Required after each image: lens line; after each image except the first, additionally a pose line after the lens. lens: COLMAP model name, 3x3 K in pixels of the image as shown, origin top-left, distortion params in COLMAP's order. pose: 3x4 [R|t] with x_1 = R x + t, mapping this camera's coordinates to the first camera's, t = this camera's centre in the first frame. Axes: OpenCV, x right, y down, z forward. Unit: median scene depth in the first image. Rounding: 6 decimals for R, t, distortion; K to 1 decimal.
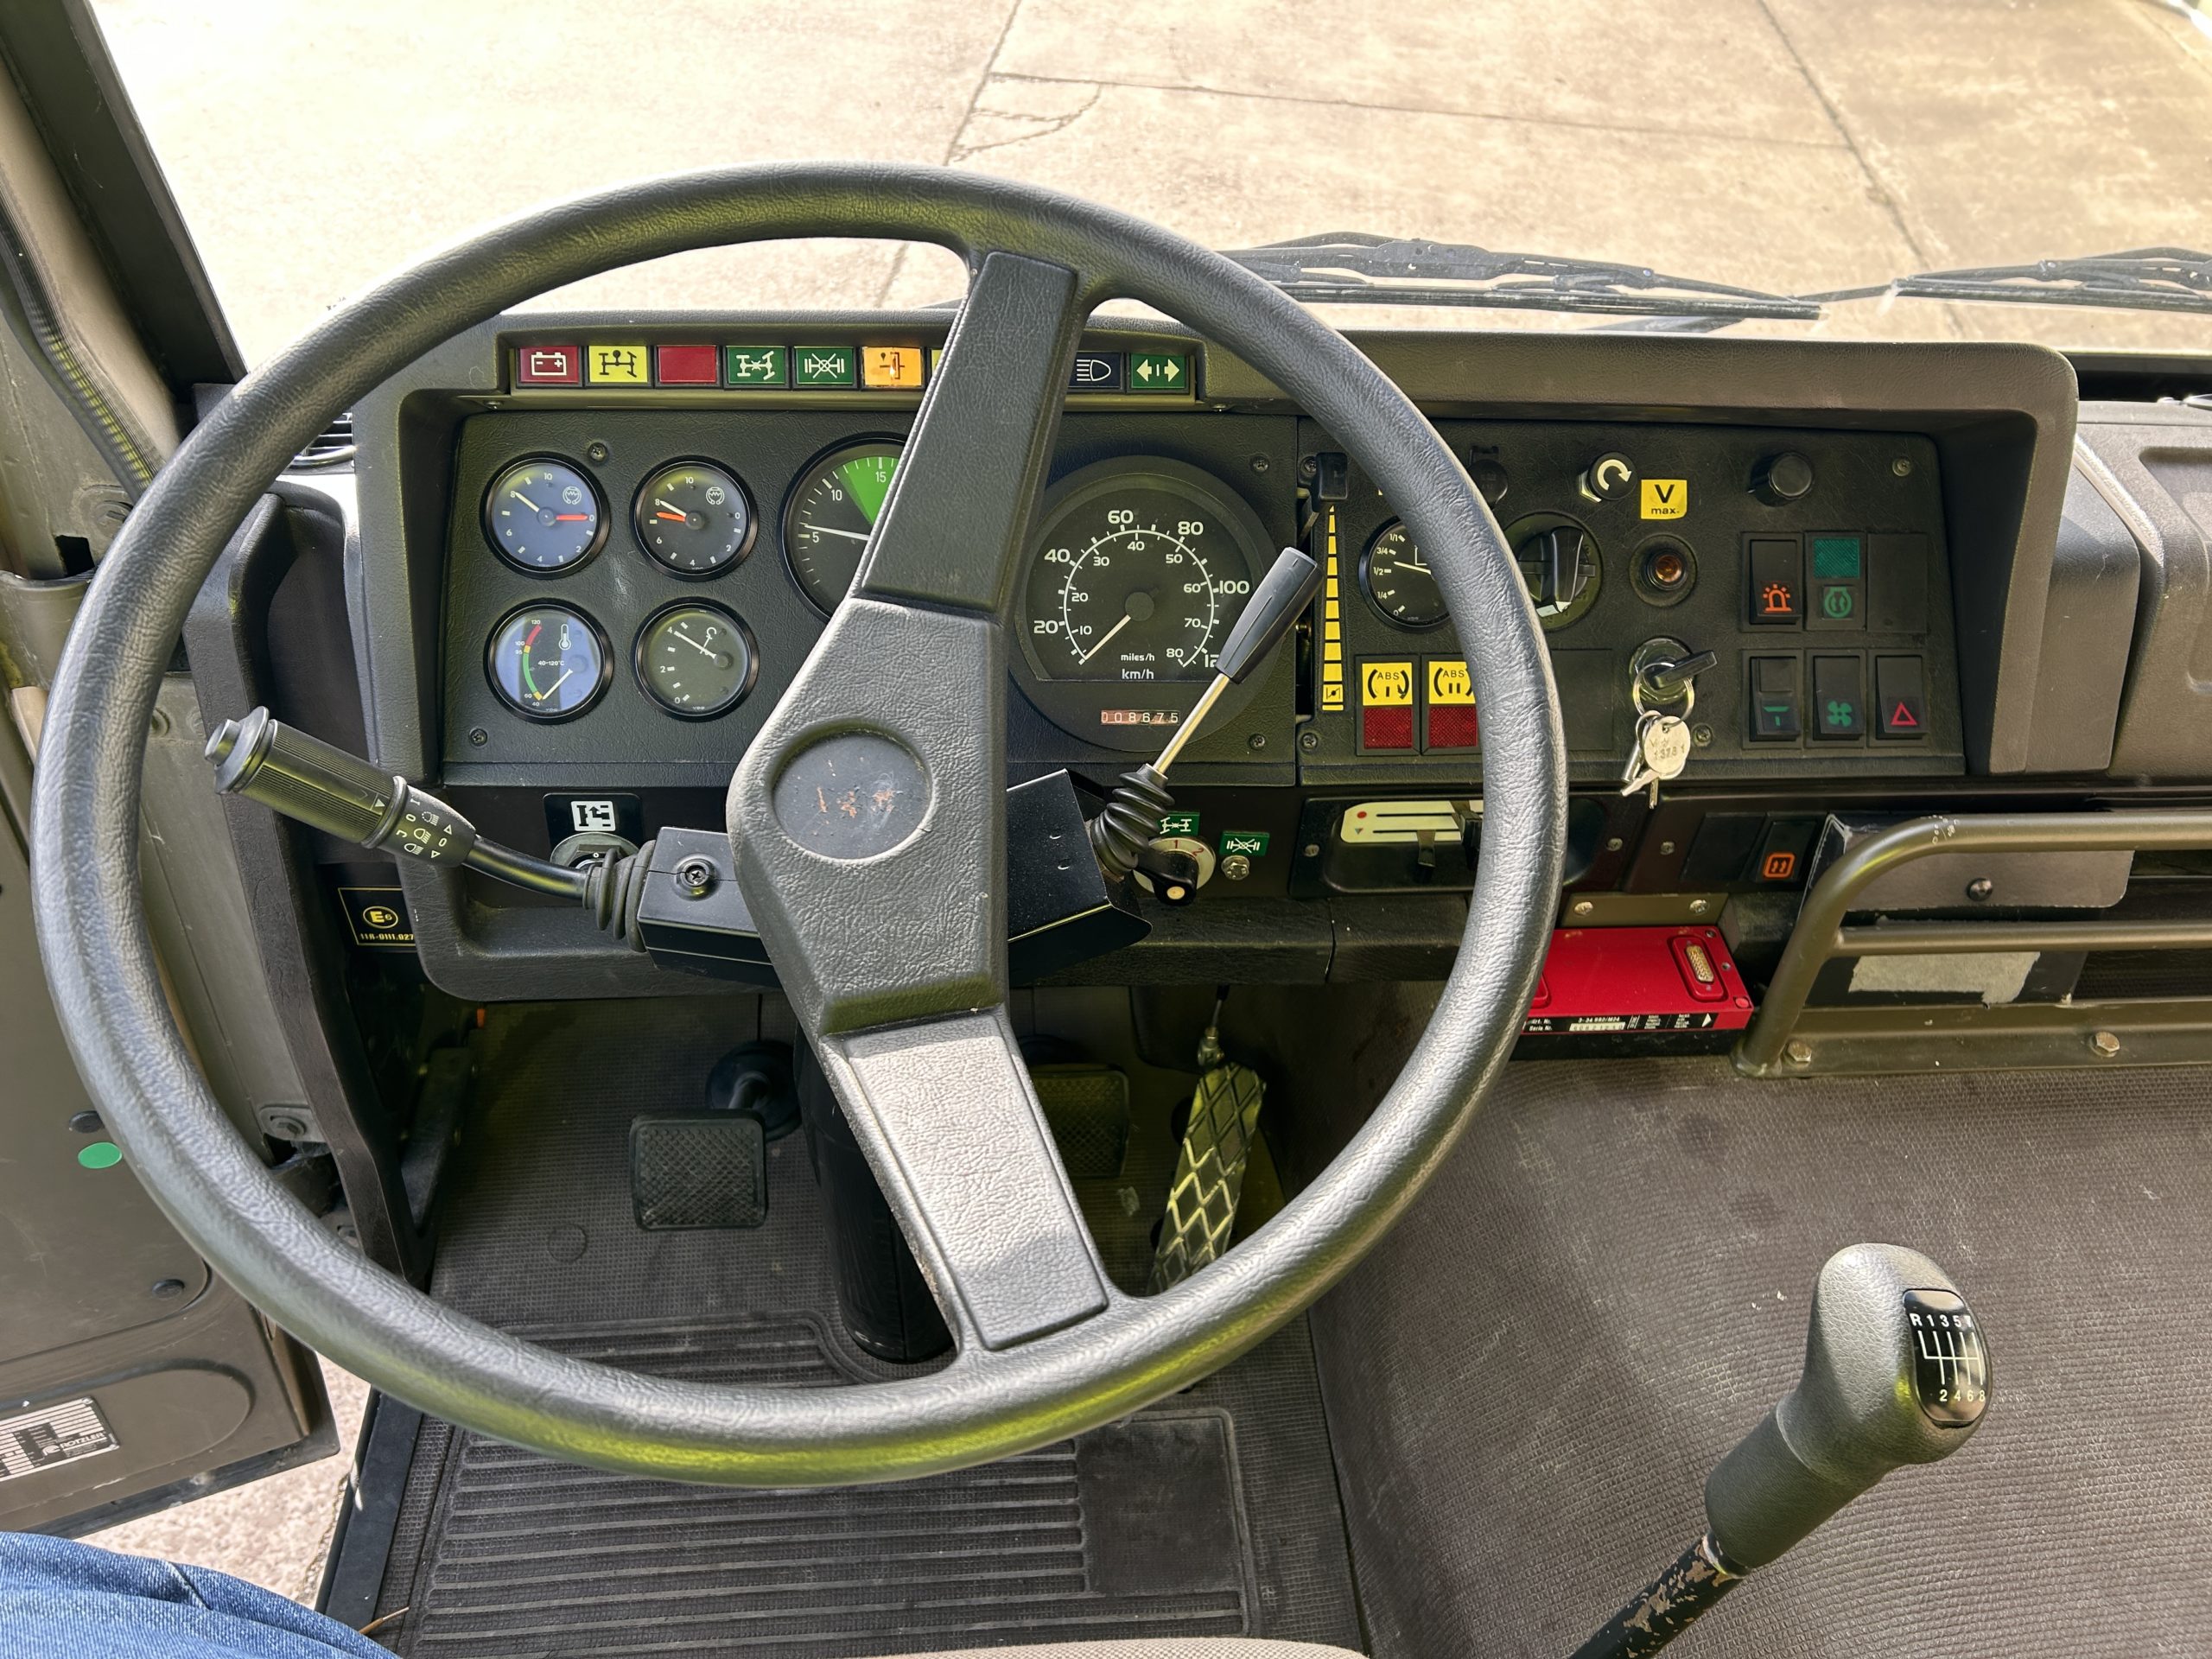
lens RADIAL K [[1666.3, 0, 1104.9], [0, 1666.3, 843.3], [0, 0, 1]] dist [0.059030, -0.061171]
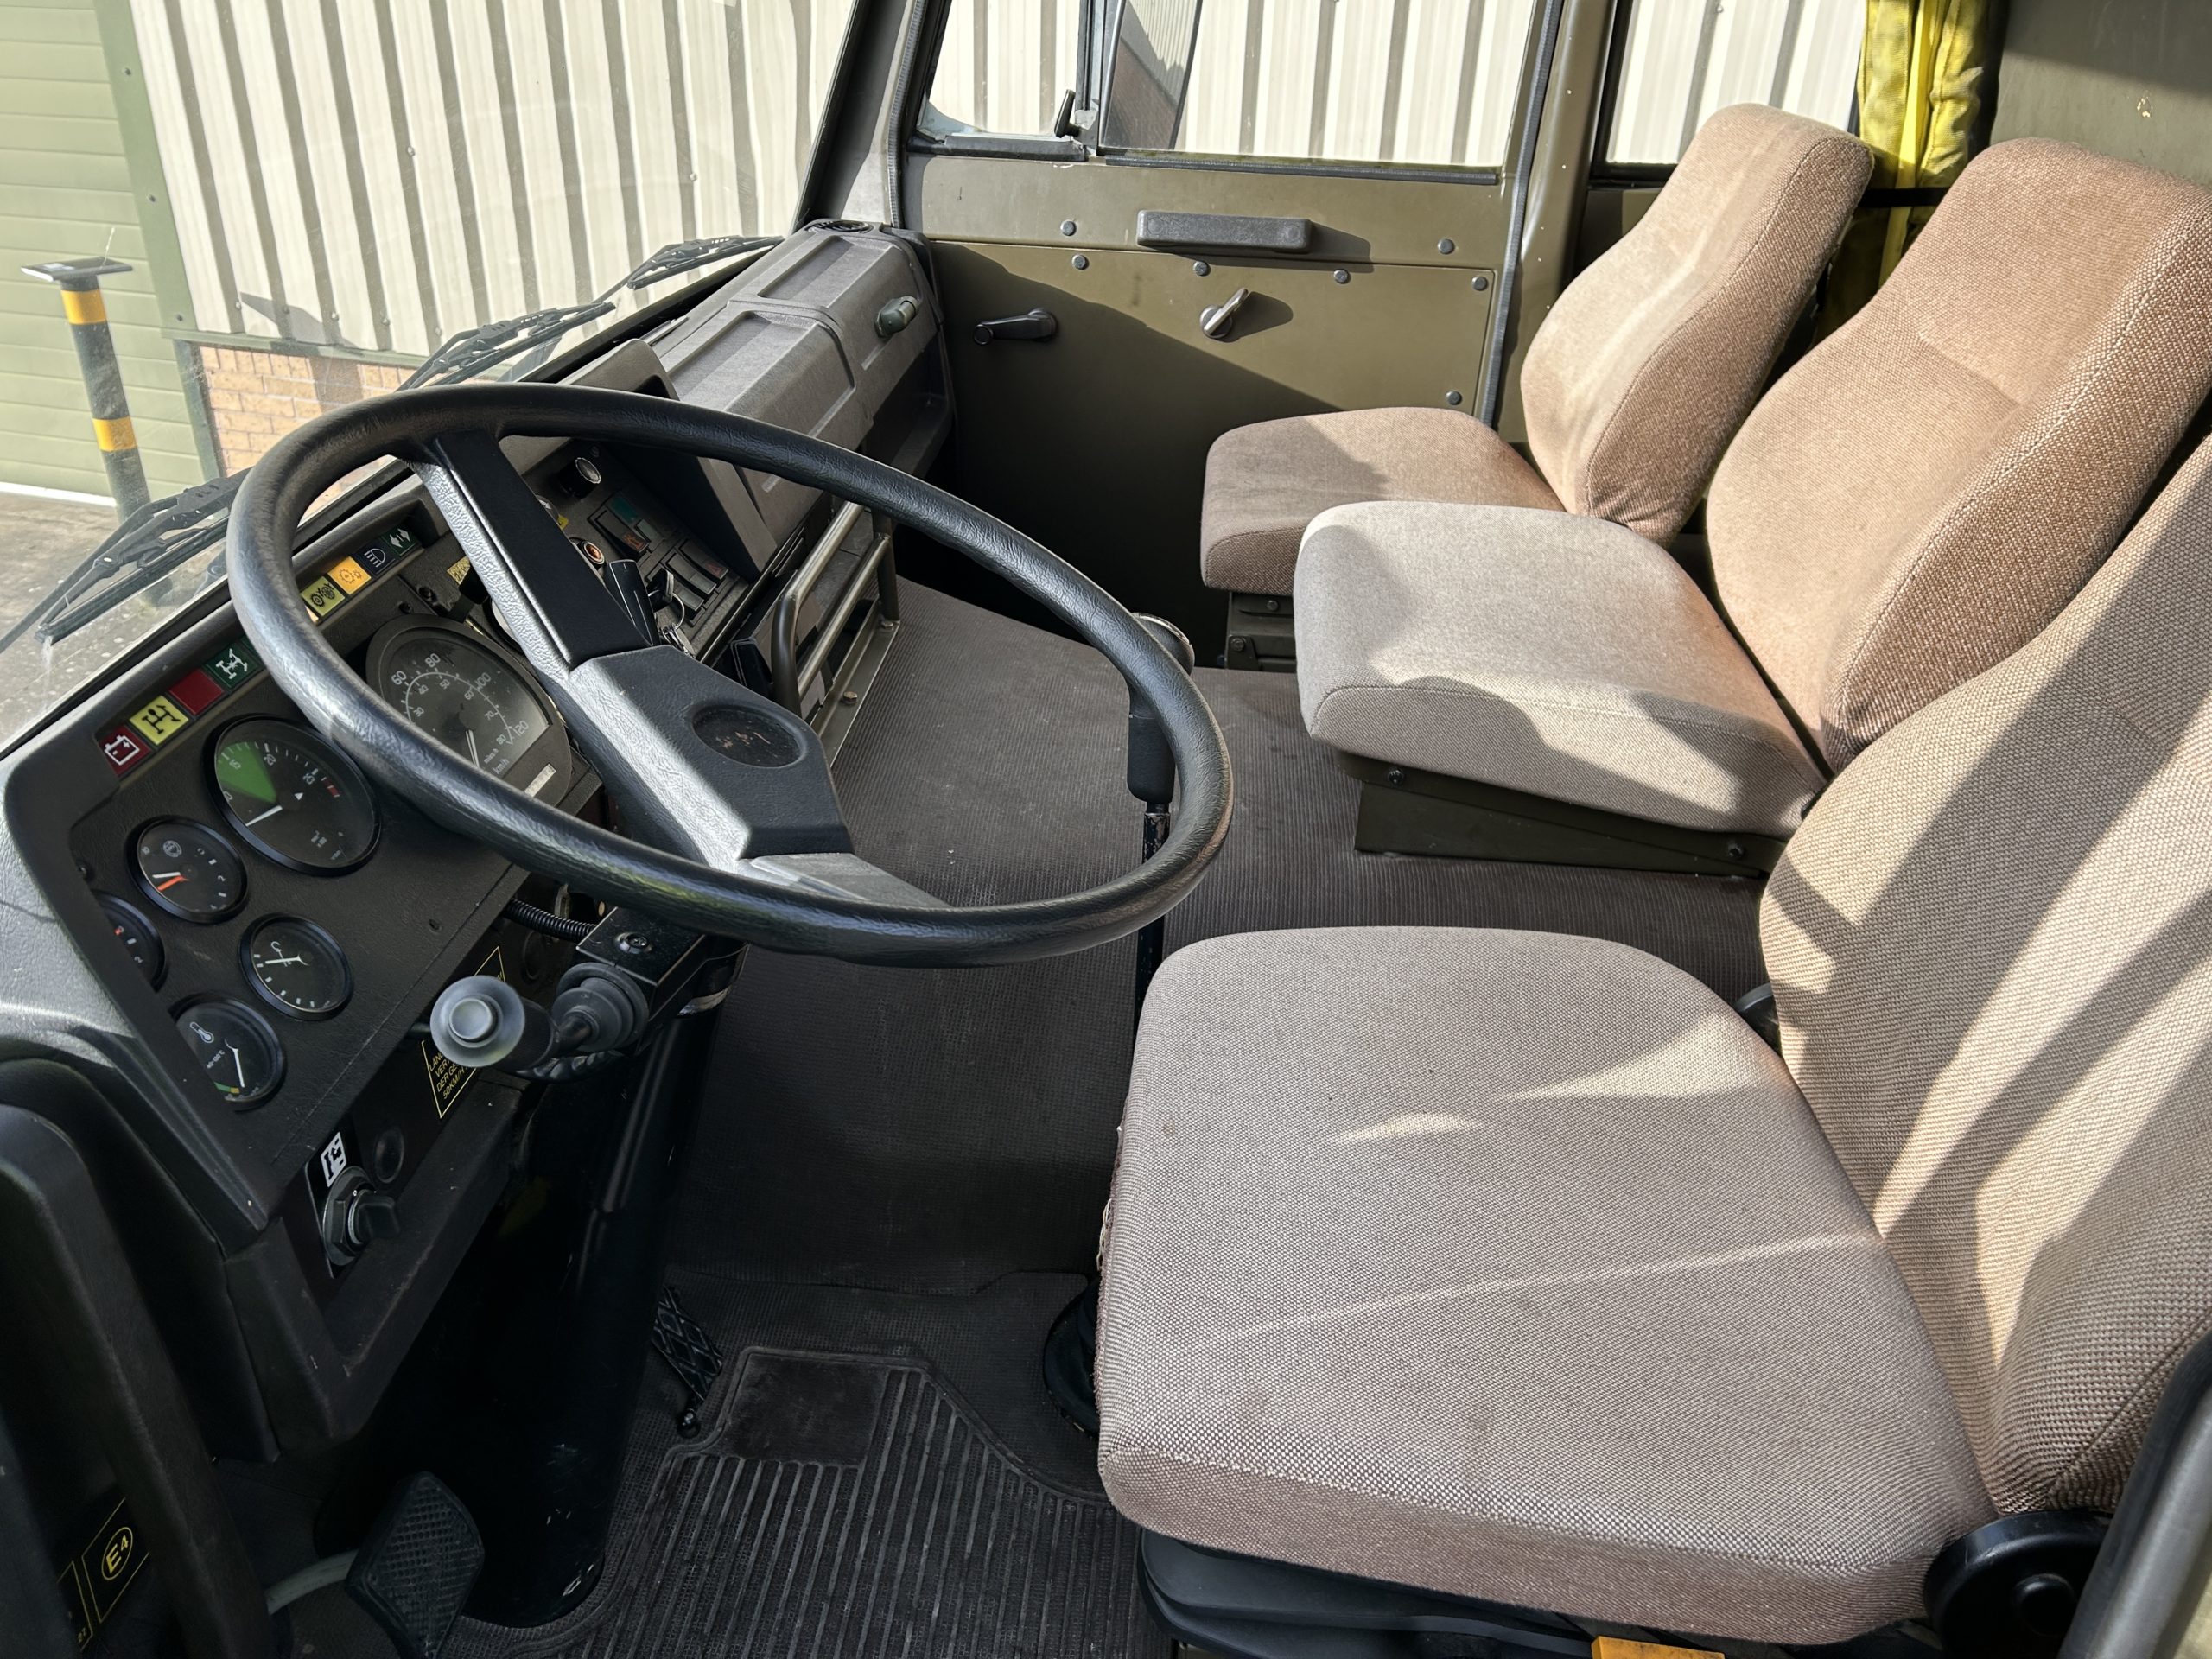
lens RADIAL K [[1666.3, 0, 1104.4], [0, 1666.3, 821.2], [0, 0, 1]] dist [0.059030, -0.061171]
pose [[0.163571, -0.525600, 0.834859, -0.745646], [0.661684, 0.686130, 0.302324, -0.117880], [-0.731723, 0.502961, 0.460012, 0.091571]]
